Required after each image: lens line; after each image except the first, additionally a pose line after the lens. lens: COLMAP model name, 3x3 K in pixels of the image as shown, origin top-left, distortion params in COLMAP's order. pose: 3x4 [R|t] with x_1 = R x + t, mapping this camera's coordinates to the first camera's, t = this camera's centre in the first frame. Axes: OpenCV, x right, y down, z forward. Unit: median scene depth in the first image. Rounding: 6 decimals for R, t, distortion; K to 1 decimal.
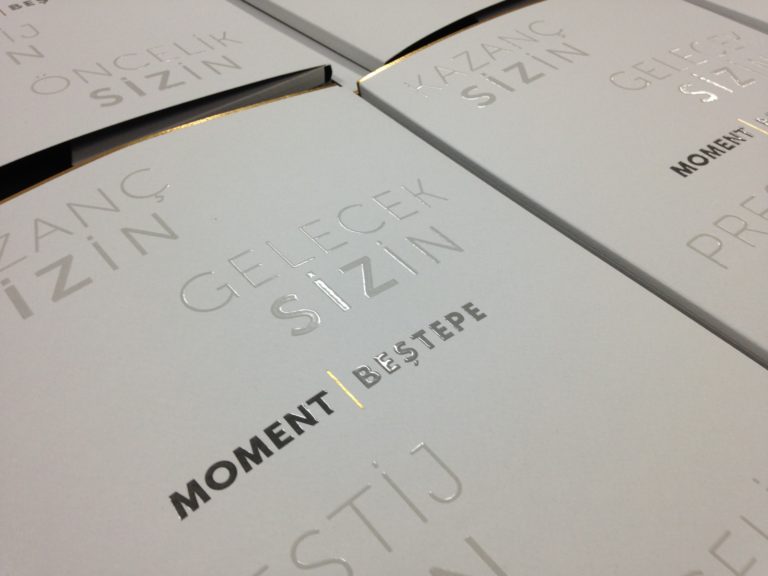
lens RADIAL K [[737.1, 0, 384.6], [0, 737.1, 287.7], [0, 0, 1]] dist [0.005754, 0.000000]
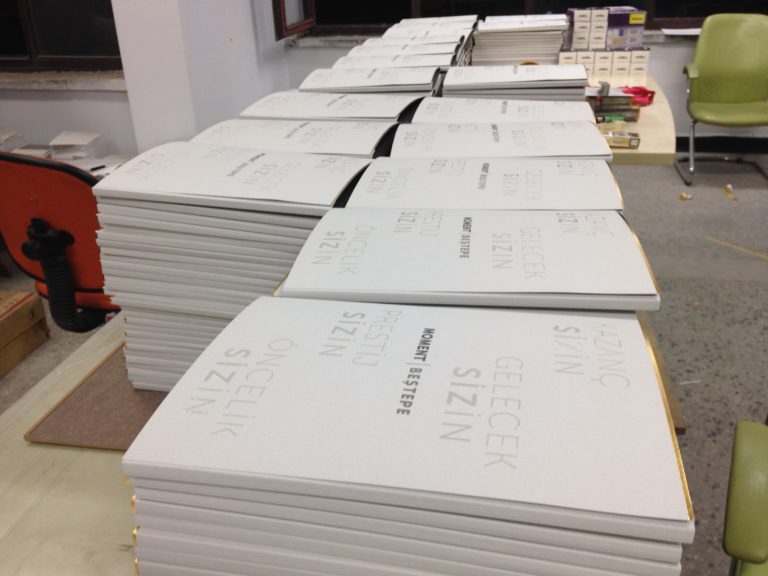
lens RADIAL K [[737.1, 0, 384.6], [0, 737.1, 288.1], [0, 0, 1]] dist [0.005754, 0.000000]
pose [[-0.805967, 0.218452, -0.550178, 1.122039], [-0.402126, 0.480006, 0.779672, -1.555850], [0.434409, 0.849631, -0.299024, 1.295411]]
